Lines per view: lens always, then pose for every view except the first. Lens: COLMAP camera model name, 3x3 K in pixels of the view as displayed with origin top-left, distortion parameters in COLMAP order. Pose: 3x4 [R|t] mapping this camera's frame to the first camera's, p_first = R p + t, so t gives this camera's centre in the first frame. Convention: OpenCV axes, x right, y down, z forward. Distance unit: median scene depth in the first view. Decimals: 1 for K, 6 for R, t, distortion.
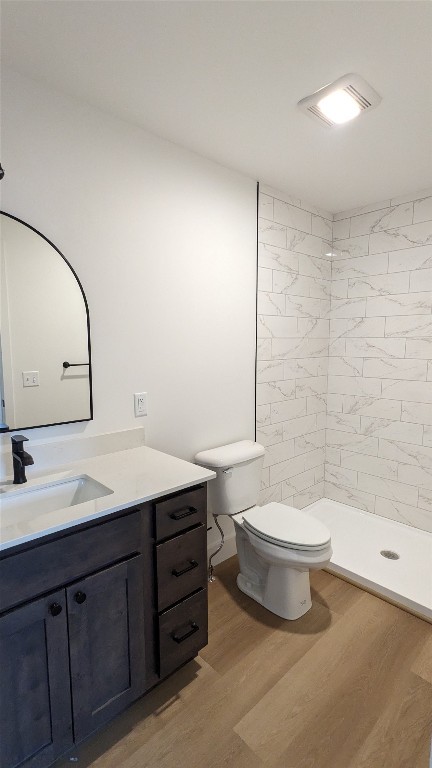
lens RADIAL K [[369.2, 0, 218.9], [0, 369.2, 383.9], [0, 0, 1]] dist [0.003337, 0.000282]
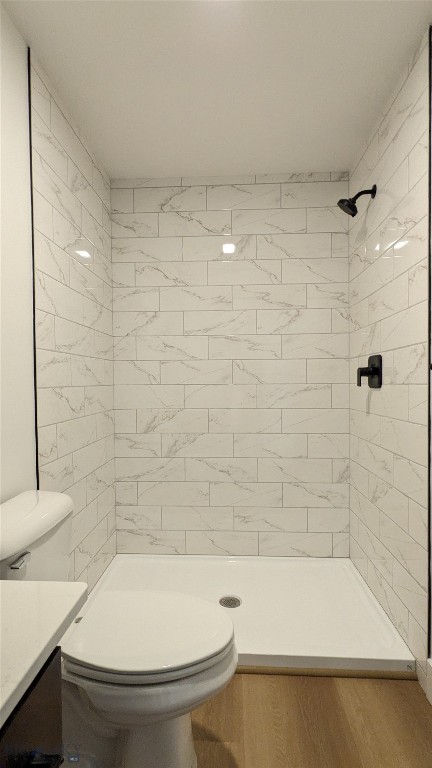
lens RADIAL K [[369.2, 0, 211.6], [0, 369.2, 388.0], [0, 0, 1]] dist [0.003337, 0.000282]
pose [[0.730577, -0.015810, 0.682647, -0.078855], [0.082337, 0.994477, -0.065087, 0.051039], [-0.677848, 0.103758, 0.727844, 0.350186]]
